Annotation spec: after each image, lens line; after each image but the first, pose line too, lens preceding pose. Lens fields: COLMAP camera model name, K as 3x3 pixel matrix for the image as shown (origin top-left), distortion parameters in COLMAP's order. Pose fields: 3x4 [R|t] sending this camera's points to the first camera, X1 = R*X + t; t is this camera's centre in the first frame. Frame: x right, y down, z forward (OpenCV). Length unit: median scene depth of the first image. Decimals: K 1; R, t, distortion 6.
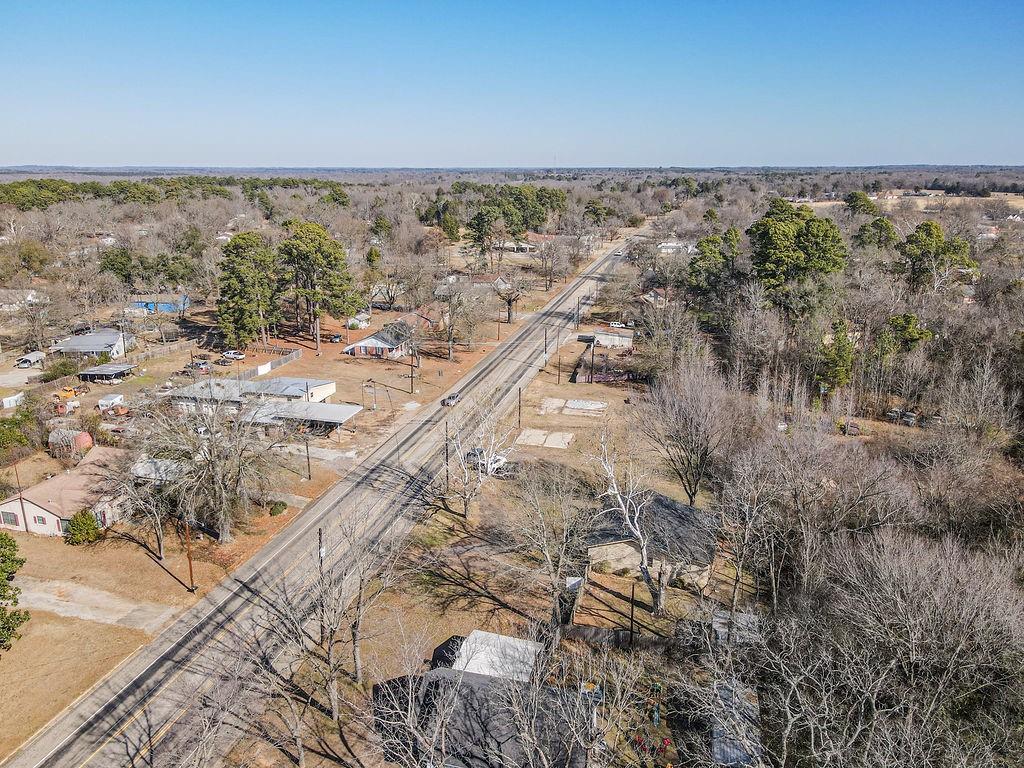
lens RADIAL K [[744.5, 0, 506.8], [0, 744.5, 382.1], [0, 0, 1]] dist [0.014439, -0.007868]
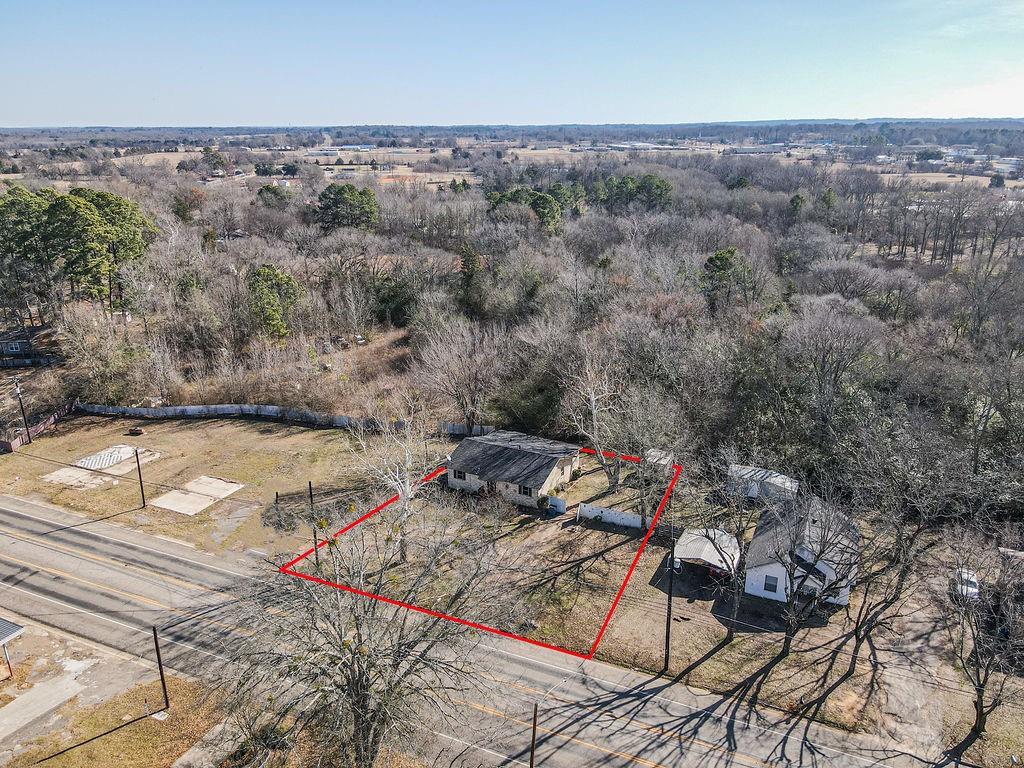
lens RADIAL K [[744.5, 0, 506.8], [0, 744.5, 382.1], [0, 0, 1]] dist [0.014439, -0.007868]
pose [[0.180002, -0.321457, 0.929659, -0.798836], [0.278768, 0.923020, 0.265186, -0.202558], [-0.943339, 0.211425, 0.255757, 0.704115]]
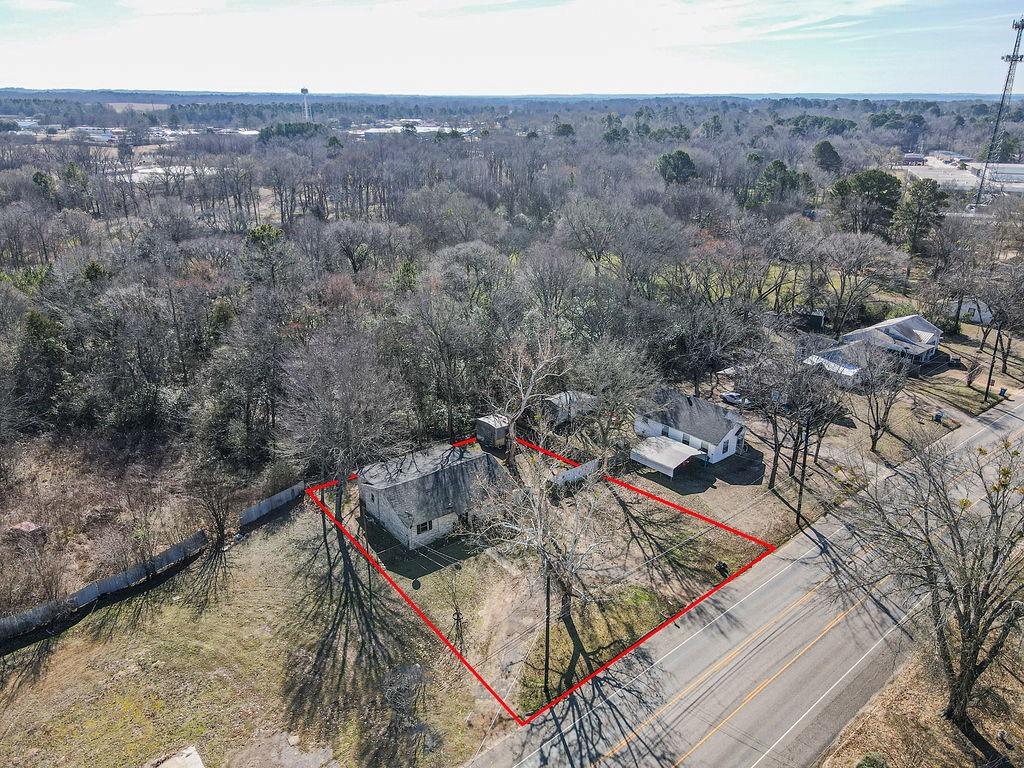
lens RADIAL K [[744.5, 0, 506.8], [0, 744.5, 382.1], [0, 0, 1]] dist [0.014439, -0.007868]
pose [[-0.816945, -0.208795, 0.537593, -0.358234], [0.157578, 0.815878, 0.556338, -0.411518], [-0.554771, 0.539210, -0.633626, 1.472182]]
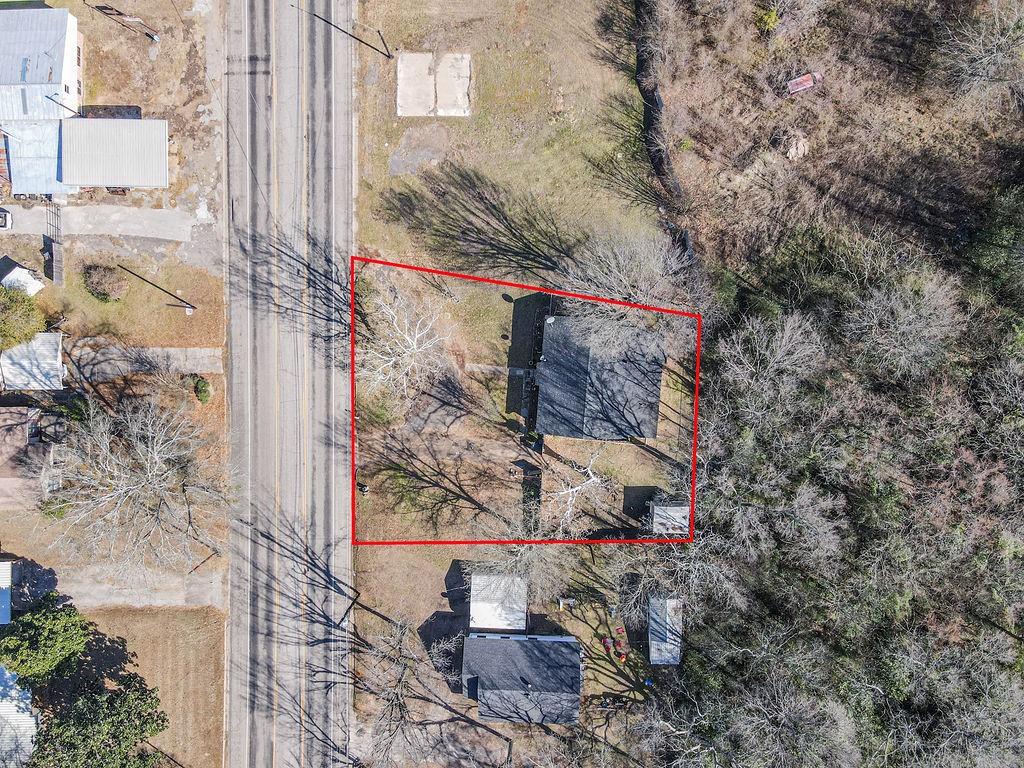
lens RADIAL K [[744.5, 0, 506.8], [0, 744.5, 382.1], [0, 0, 1]] dist [0.014439, -0.007868]
pose [[0.969959, -0.239486, -0.042722, 0.116250], [0.102510, 0.243112, 0.964566, -0.773556], [-0.220614, -0.939970, 0.260359, 0.762353]]
